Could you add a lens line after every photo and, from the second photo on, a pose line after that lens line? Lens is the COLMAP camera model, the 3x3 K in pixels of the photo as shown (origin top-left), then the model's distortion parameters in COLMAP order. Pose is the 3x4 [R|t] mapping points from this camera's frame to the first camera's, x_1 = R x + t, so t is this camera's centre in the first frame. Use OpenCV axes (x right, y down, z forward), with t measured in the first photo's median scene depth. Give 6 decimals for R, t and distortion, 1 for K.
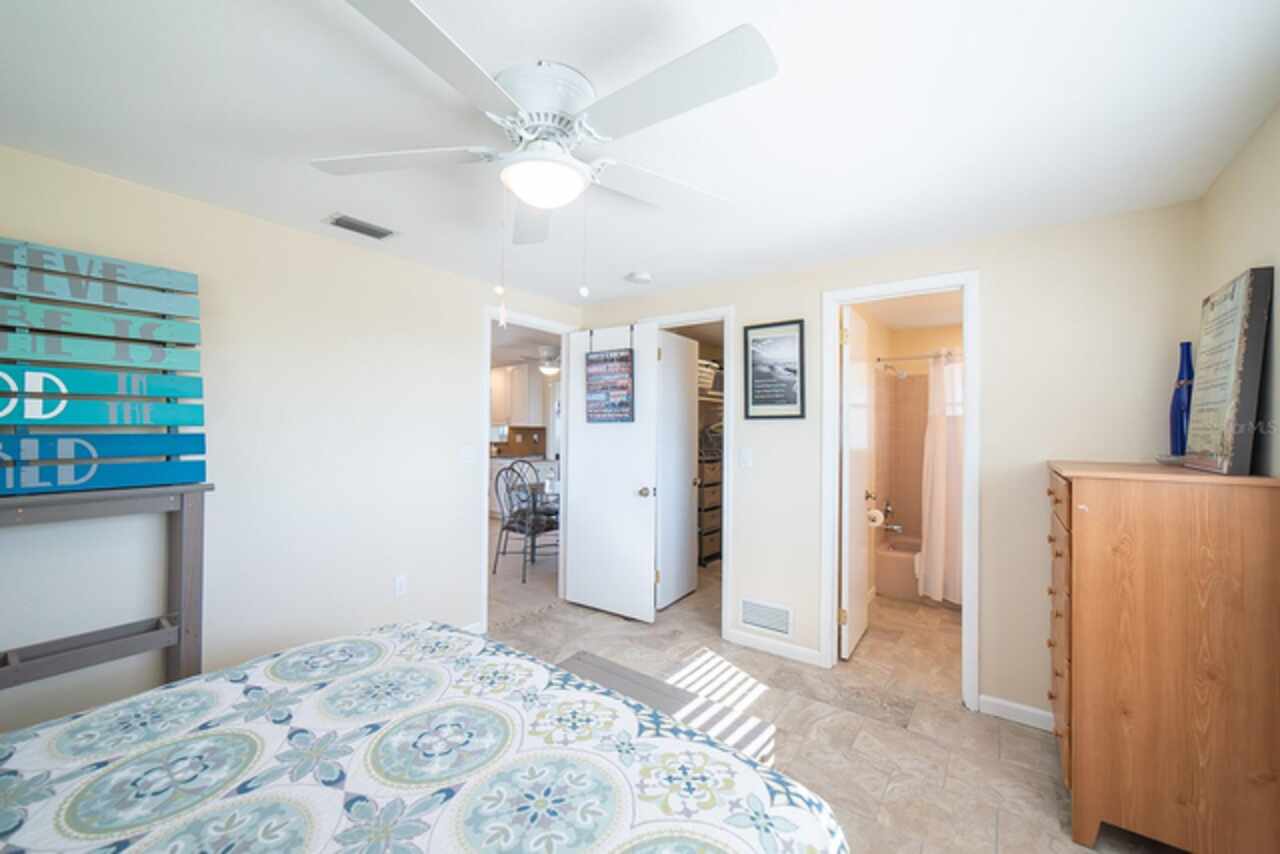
lens RADIAL K [[512.5, 0, 636.0], [0, 512.5, 427.8], [0, 0, 1]] dist [0.000567, 0.000199]
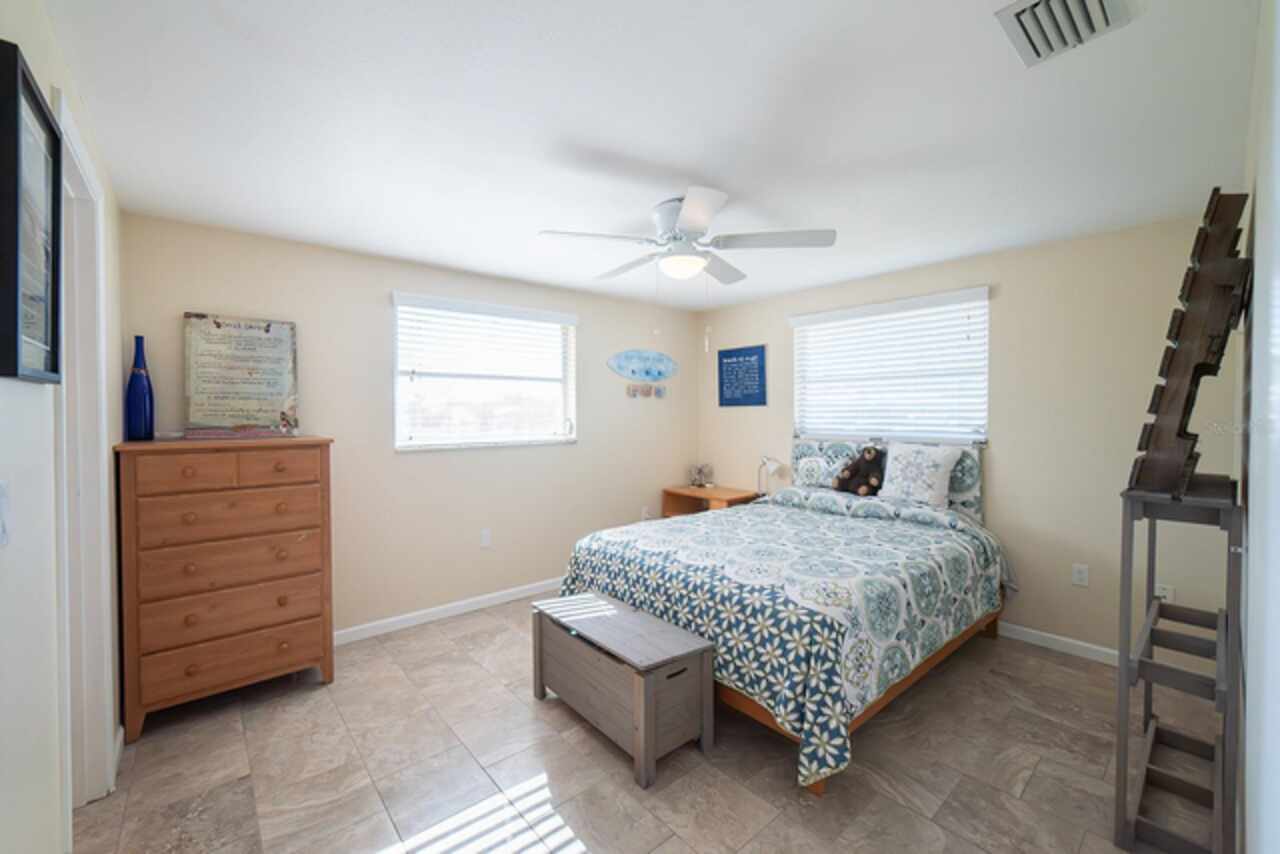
lens RADIAL K [[512.5, 0, 641.8], [0, 512.5, 424.0], [0, 0, 1]] dist [0.000567, 0.000199]
pose [[-0.979714, -0.008196, 0.200232, -0.300144], [-0.006849, 0.999949, 0.007421, 0.020881], [-0.200282, 0.005899, -0.979720, 2.038082]]
